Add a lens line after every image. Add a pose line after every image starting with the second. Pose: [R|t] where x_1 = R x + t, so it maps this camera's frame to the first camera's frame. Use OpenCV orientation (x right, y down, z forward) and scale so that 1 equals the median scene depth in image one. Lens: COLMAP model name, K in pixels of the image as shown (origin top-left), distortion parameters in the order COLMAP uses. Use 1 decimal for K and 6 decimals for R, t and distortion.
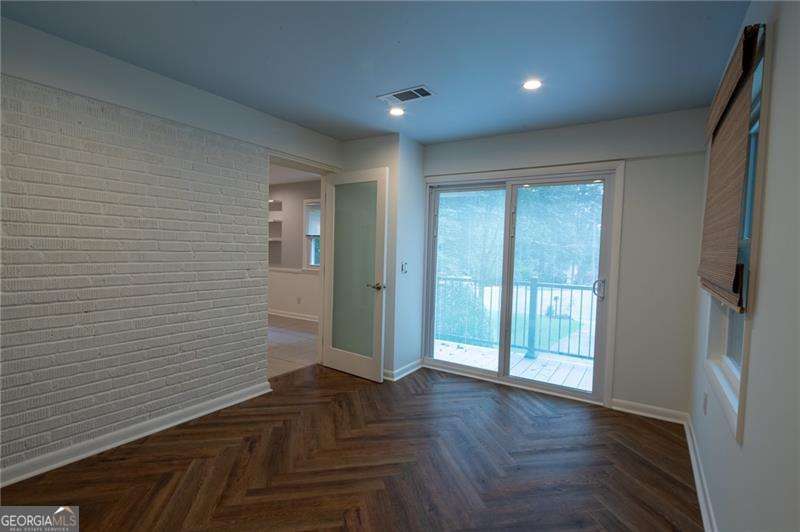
lens RADIAL K [[390.7, 0, 400.0], [0, 390.7, 266.0], [0, 0, 1]] dist [0.003276, 0.000410]
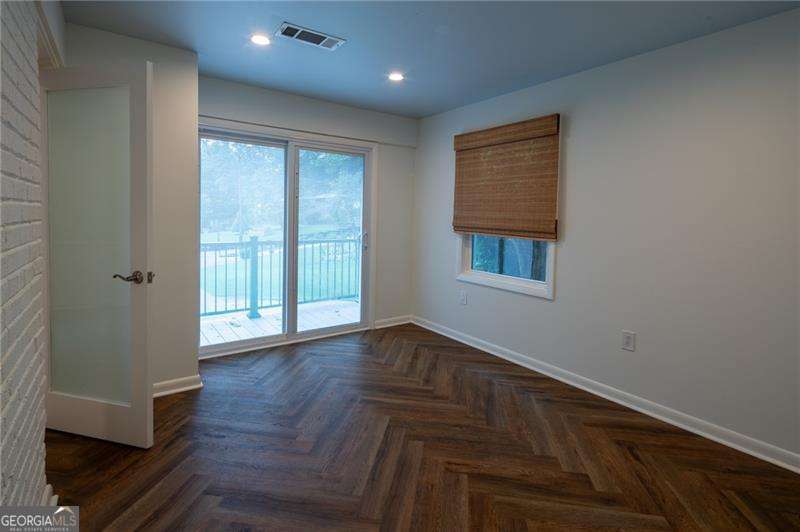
lens RADIAL K [[391.7, 0, 400.0], [0, 391.7, 227.4], [0, 0, 1]] dist [-0.001154, -0.000313]
pose [[0.365803, -0.051149, 0.929286, -0.596986], [0.031475, 0.998597, 0.042574, -0.031954], [-0.930160, 0.013675, 0.366899, 0.392466]]
